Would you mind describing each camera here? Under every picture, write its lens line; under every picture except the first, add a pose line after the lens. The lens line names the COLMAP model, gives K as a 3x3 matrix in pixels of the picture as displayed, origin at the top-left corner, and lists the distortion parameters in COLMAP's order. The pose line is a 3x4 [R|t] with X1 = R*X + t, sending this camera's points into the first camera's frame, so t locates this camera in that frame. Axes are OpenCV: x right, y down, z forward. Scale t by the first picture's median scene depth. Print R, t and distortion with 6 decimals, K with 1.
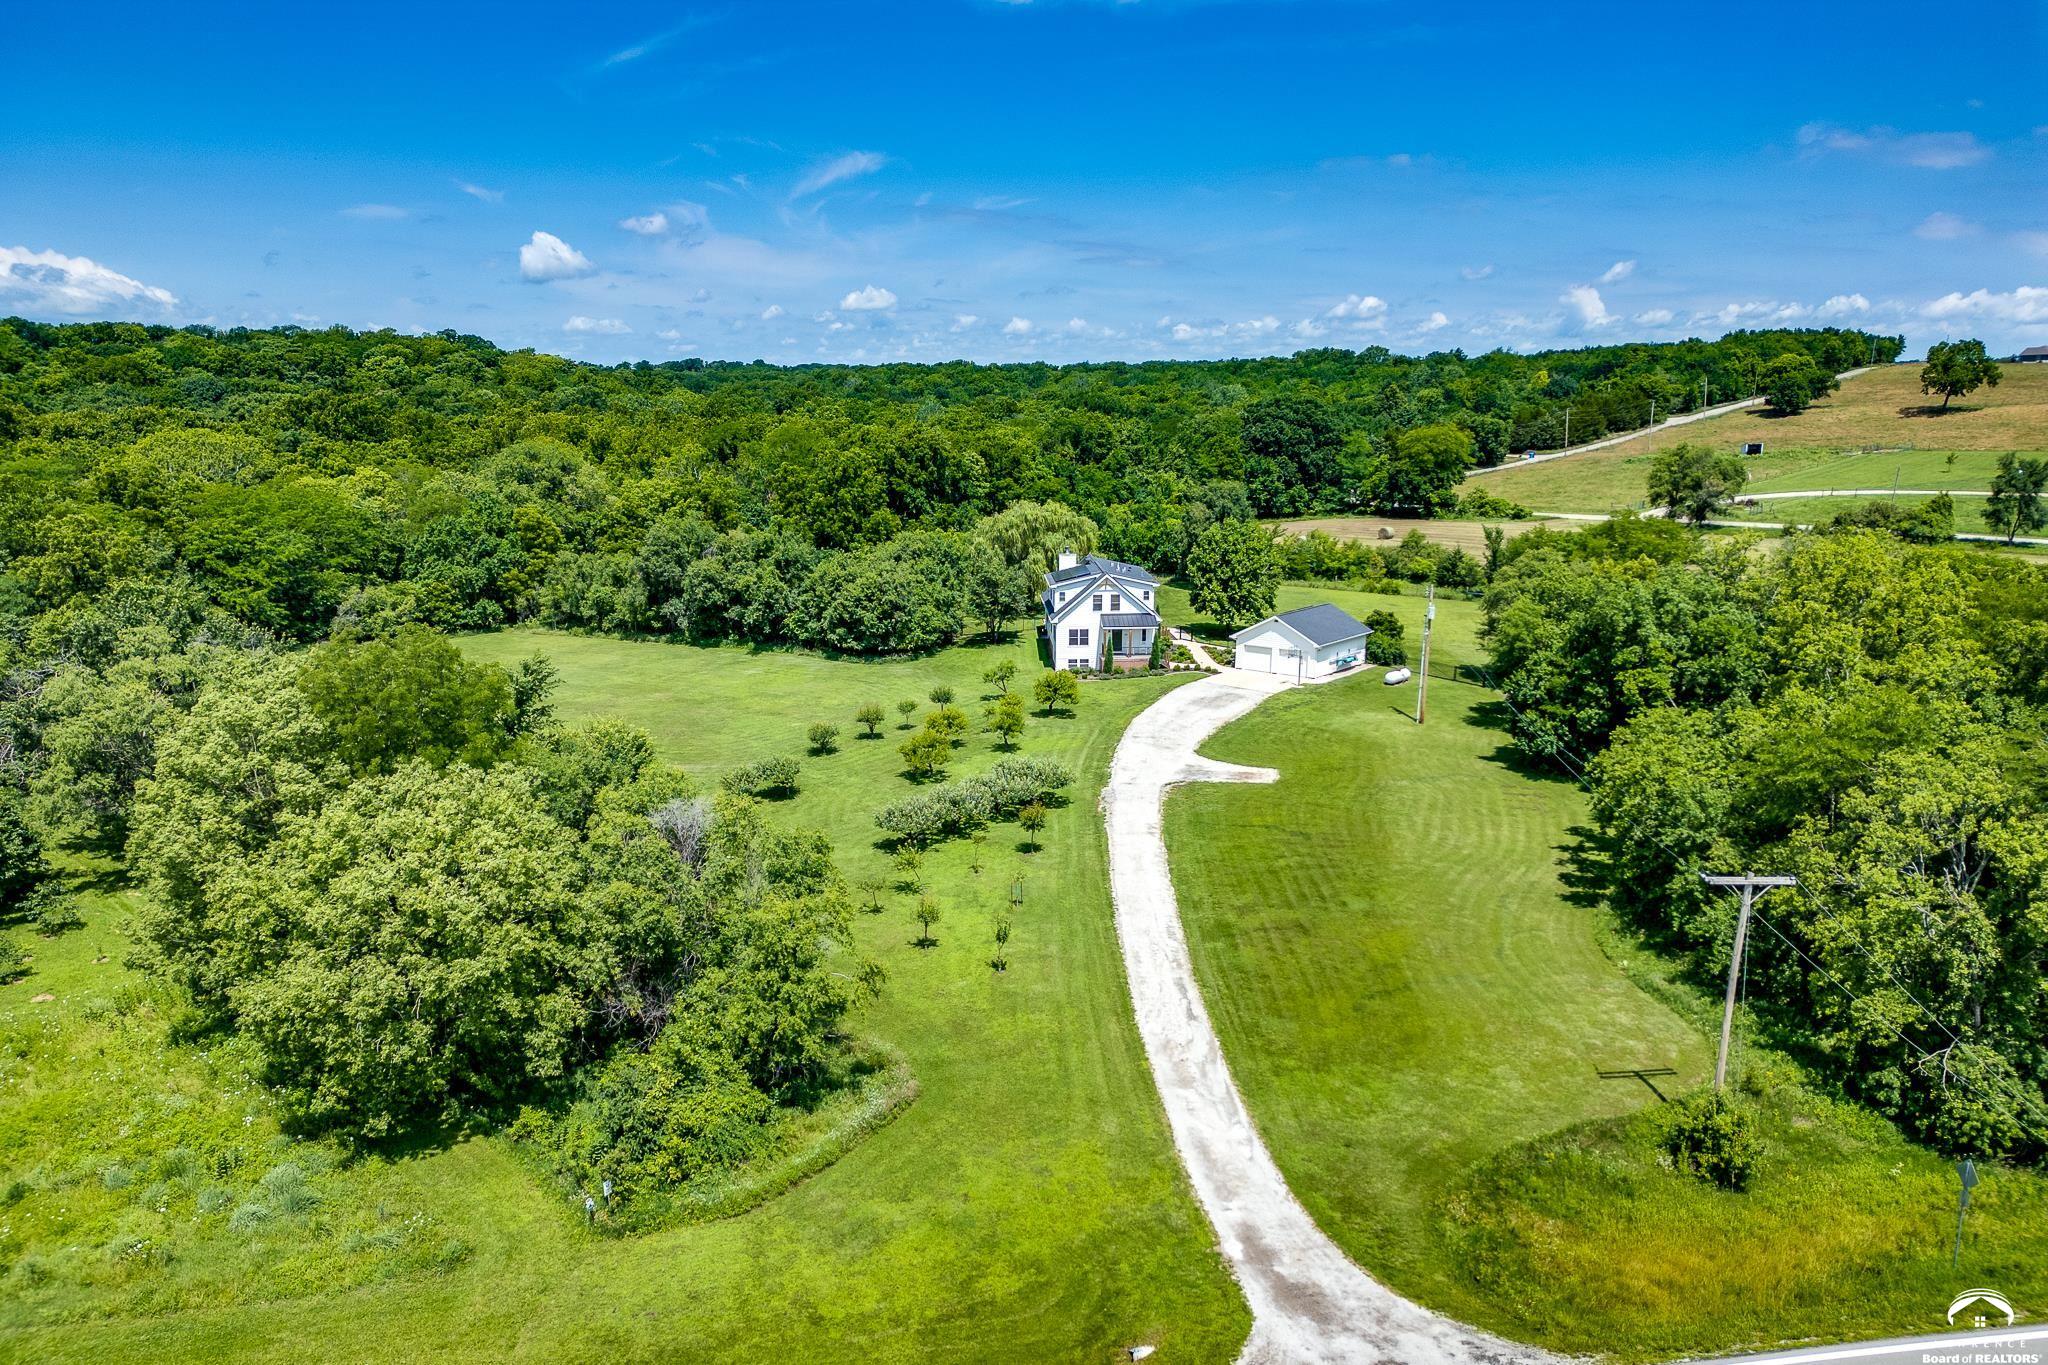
lens RADIAL K [[1565.0, 0, 1028.2], [0, 1565.0, 746.5], [0, 0, 1]] dist [-0.001356, 0.000791]
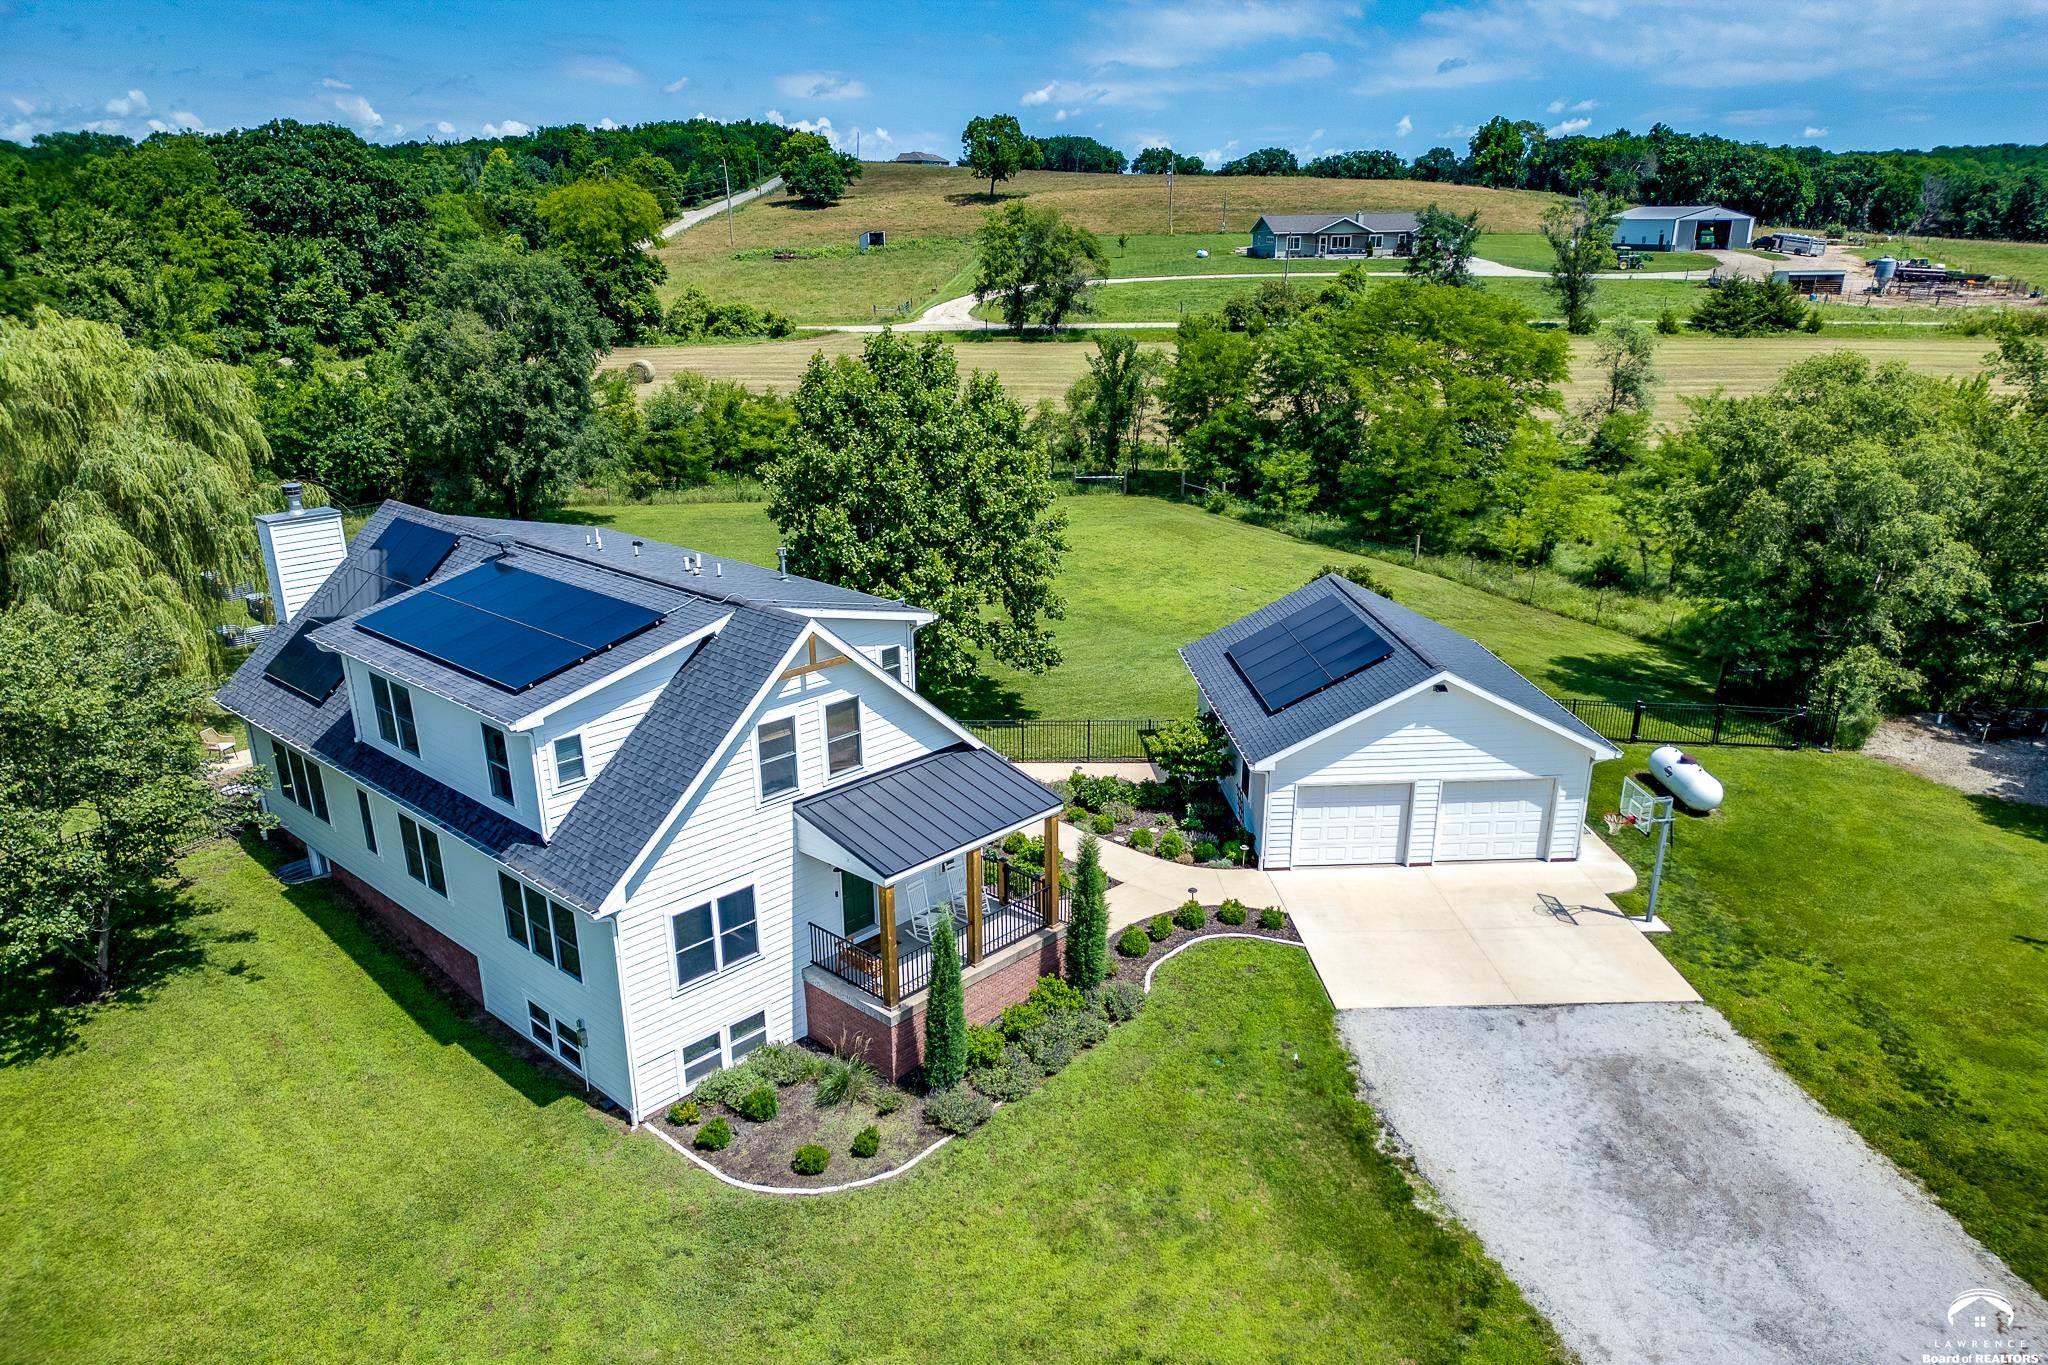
lens RADIAL K [[1426.8, 0, 1022.0], [0, 1426.8, 748.4], [0, 0, 1]] dist [0.046402, -0.000333]
pose [[0.714264, -0.240468, 0.657268, -0.054140], [0.158778, 0.970310, 0.182451, -0.114158], [-0.681627, -0.025959, 0.731239, 0.778260]]
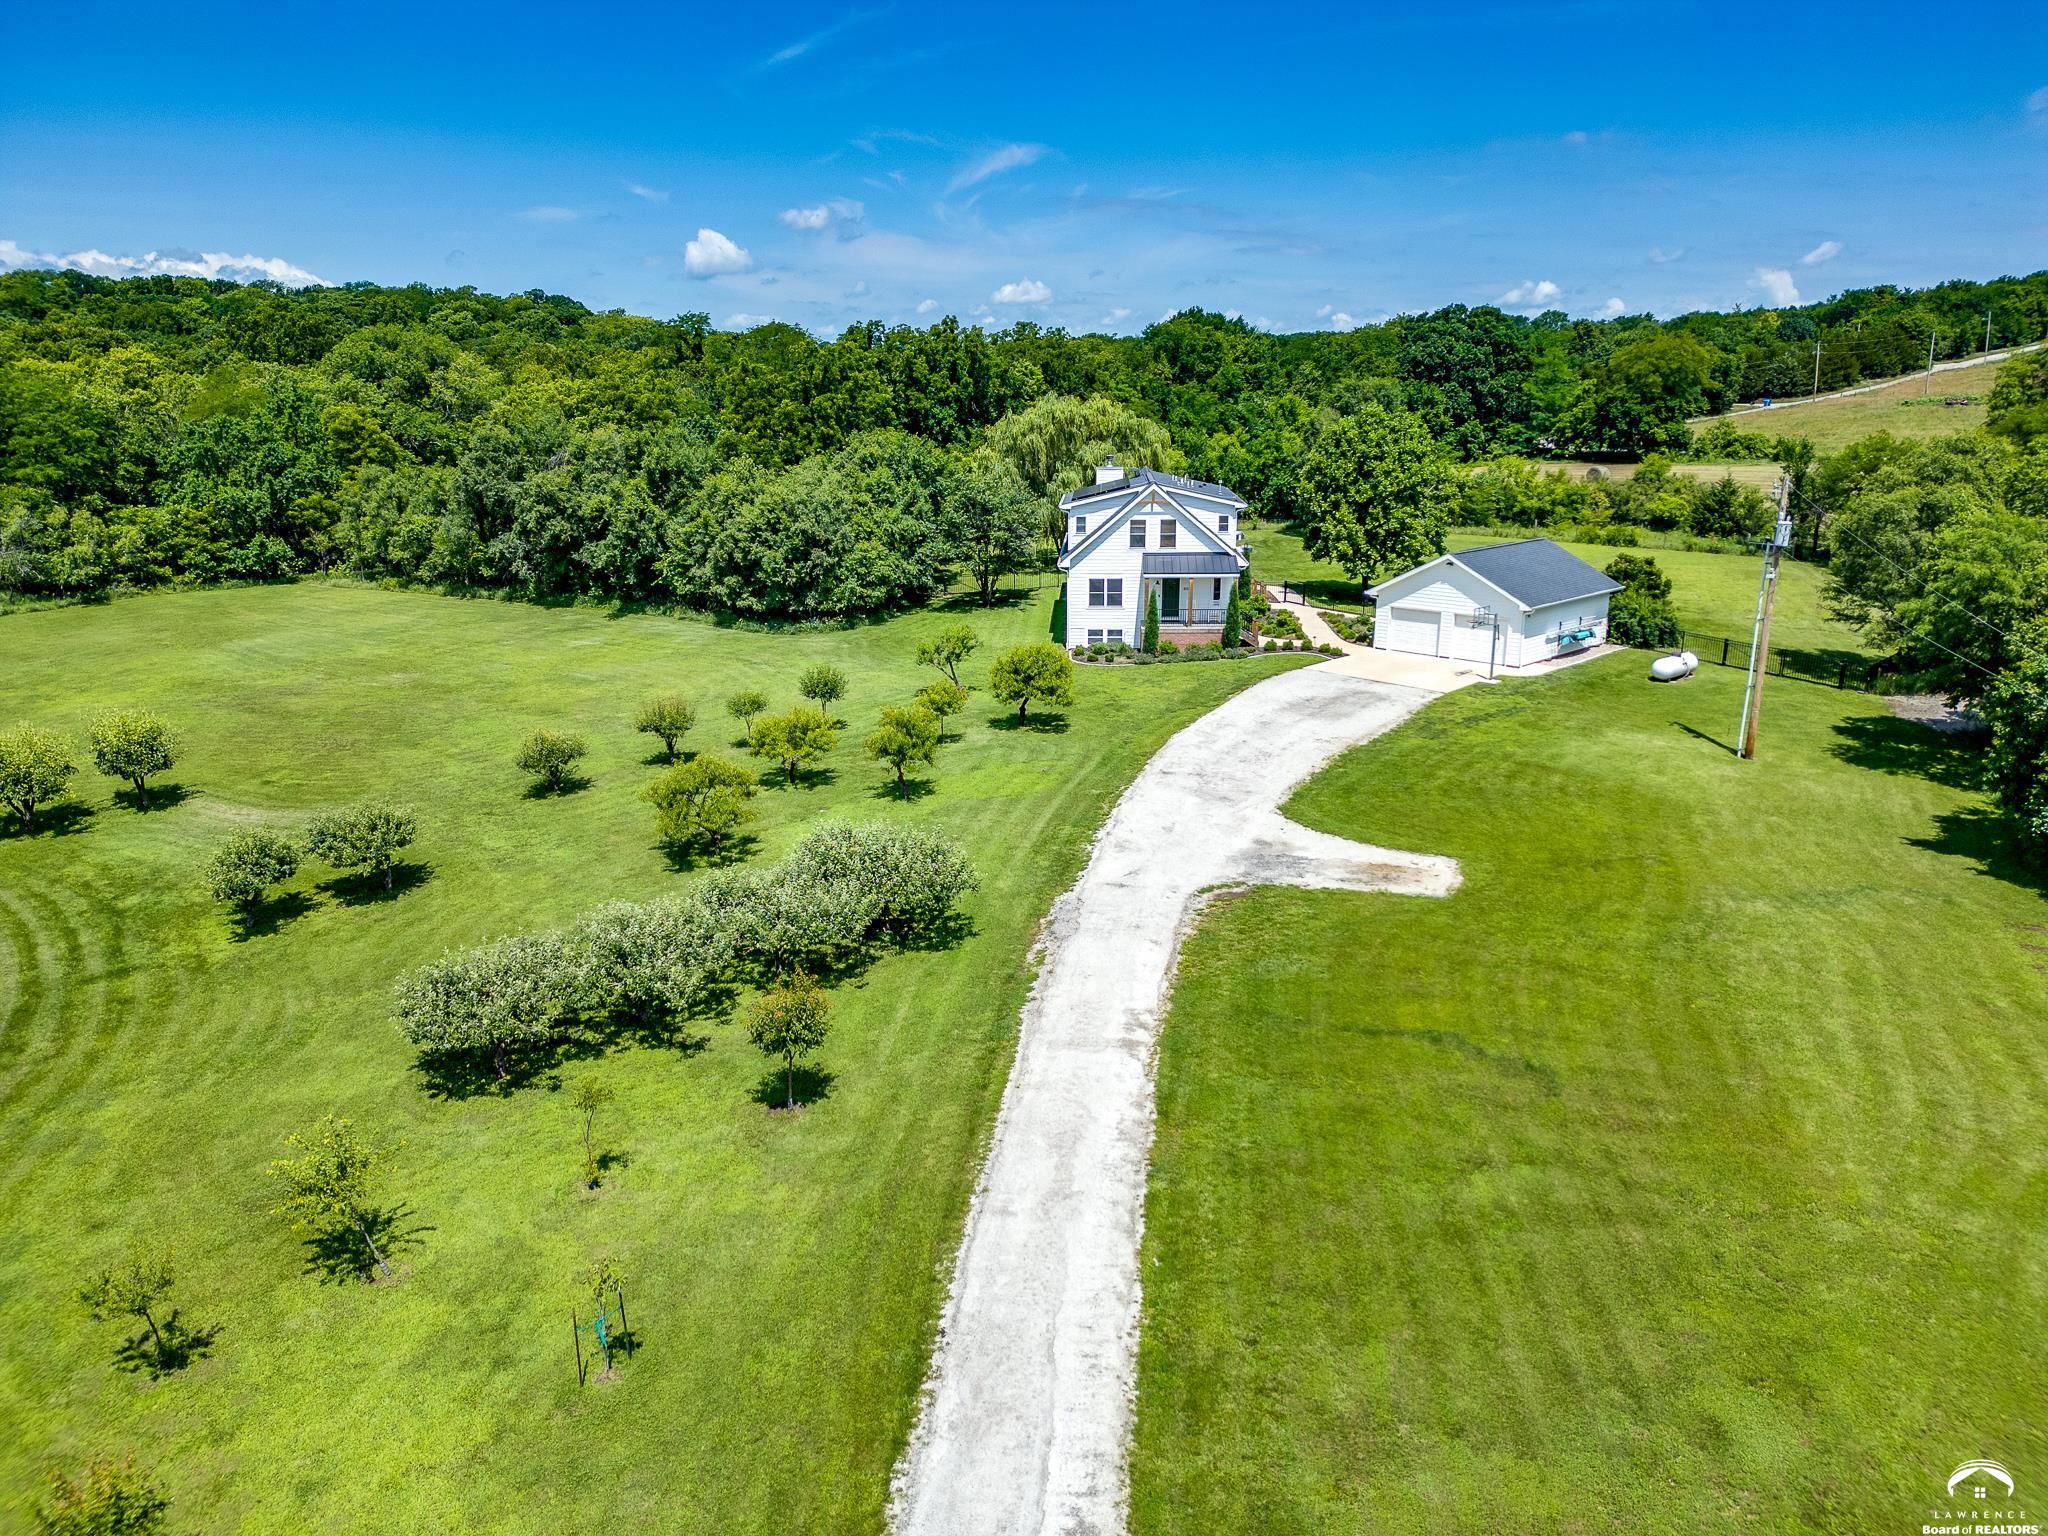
lens RADIAL K [[1503.5, 0, 1016.2], [0, 1503.5, 764.0], [0, 0, 1]] dist [0.007738, -0.003952]
pose [[0.993945, 0.023574, -0.107321, 0.057214], [-0.021861, 0.999615, 0.017112, -0.012967], [0.107683, -0.014662, 0.994077, 0.401897]]
